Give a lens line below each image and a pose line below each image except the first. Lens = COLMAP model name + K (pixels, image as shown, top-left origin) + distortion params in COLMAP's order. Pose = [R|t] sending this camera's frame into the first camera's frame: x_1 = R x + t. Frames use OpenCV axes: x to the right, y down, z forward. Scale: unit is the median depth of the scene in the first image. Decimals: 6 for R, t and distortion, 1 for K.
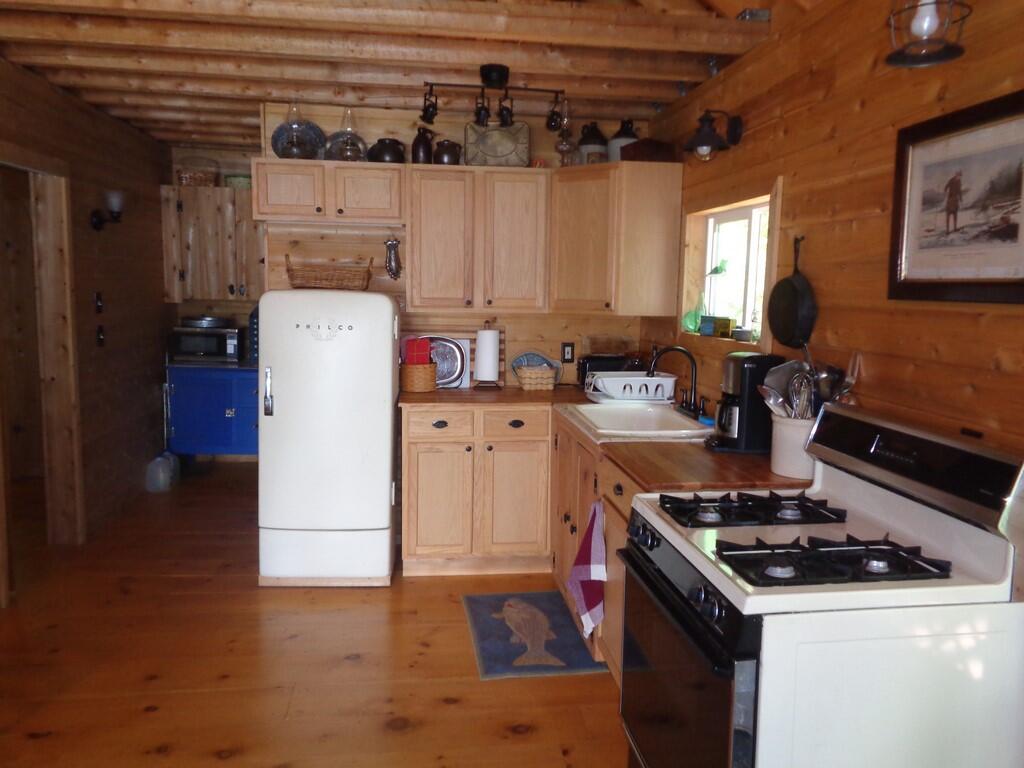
lens RADIAL K [[770.0, 0, 512.0], [0, 770.0, 384.0], [0, 0, 1]] dist [0.005964, 0.000379]
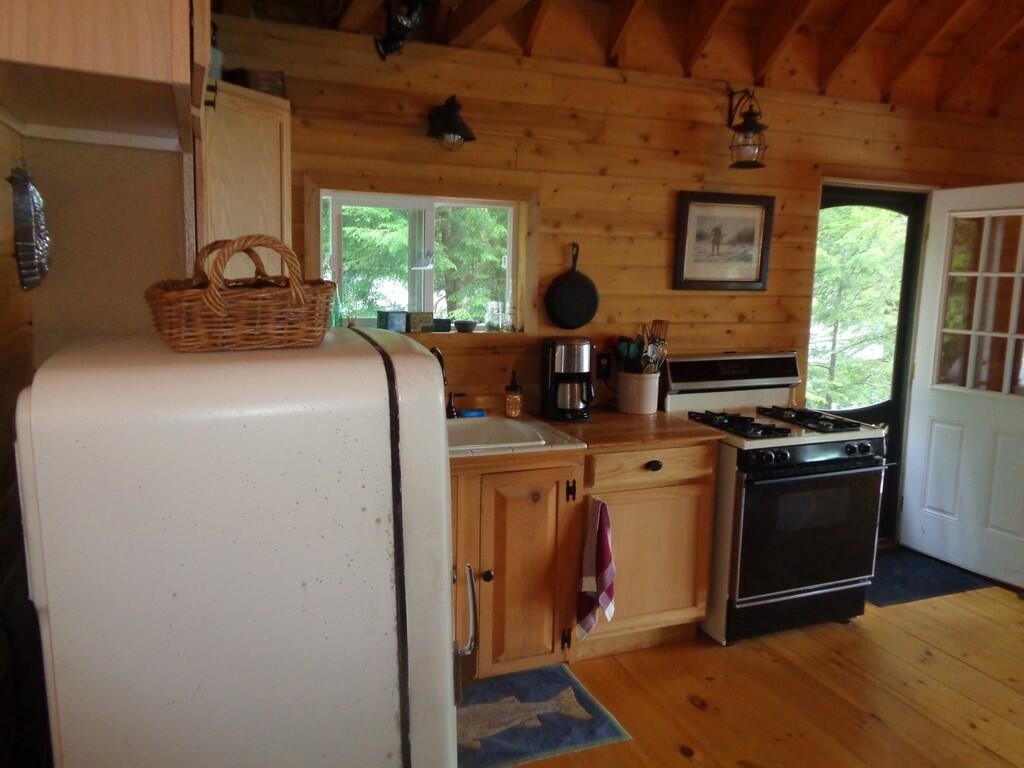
lens RADIAL K [[770.0, 0, 512.0], [0, 770.0, 384.0], [0, 0, 1]] dist [0.005964, 0.000379]
pose [[-0.241435, -0.161729, 0.956845, -0.599543], [0.100522, 0.976542, 0.190422, -0.147537], [-0.965197, 0.142159, -0.219514, 0.967782]]
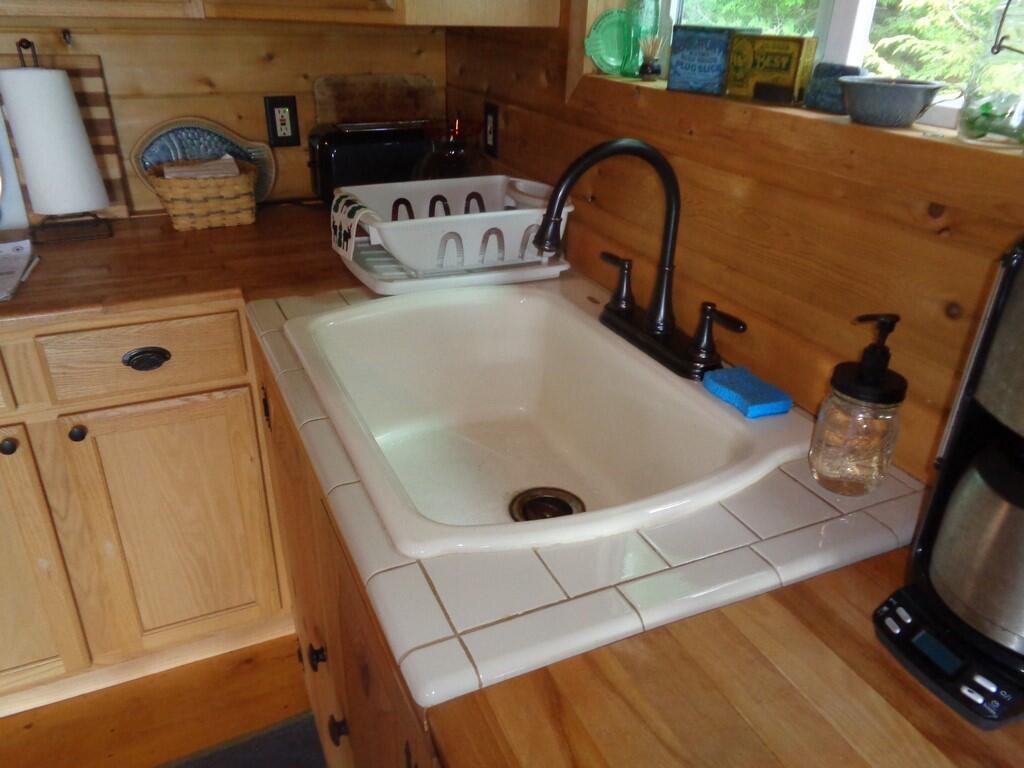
lens RADIAL K [[770.0, 0, 512.0], [0, 770.0, 384.0], [0, 0, 1]] dist [0.005964, 0.000379]
pose [[0.951993, -0.127275, 0.278406, 0.065243], [0.025559, 0.939342, 0.342028, -0.054388], [-0.305050, -0.318492, 0.897500, 0.621046]]
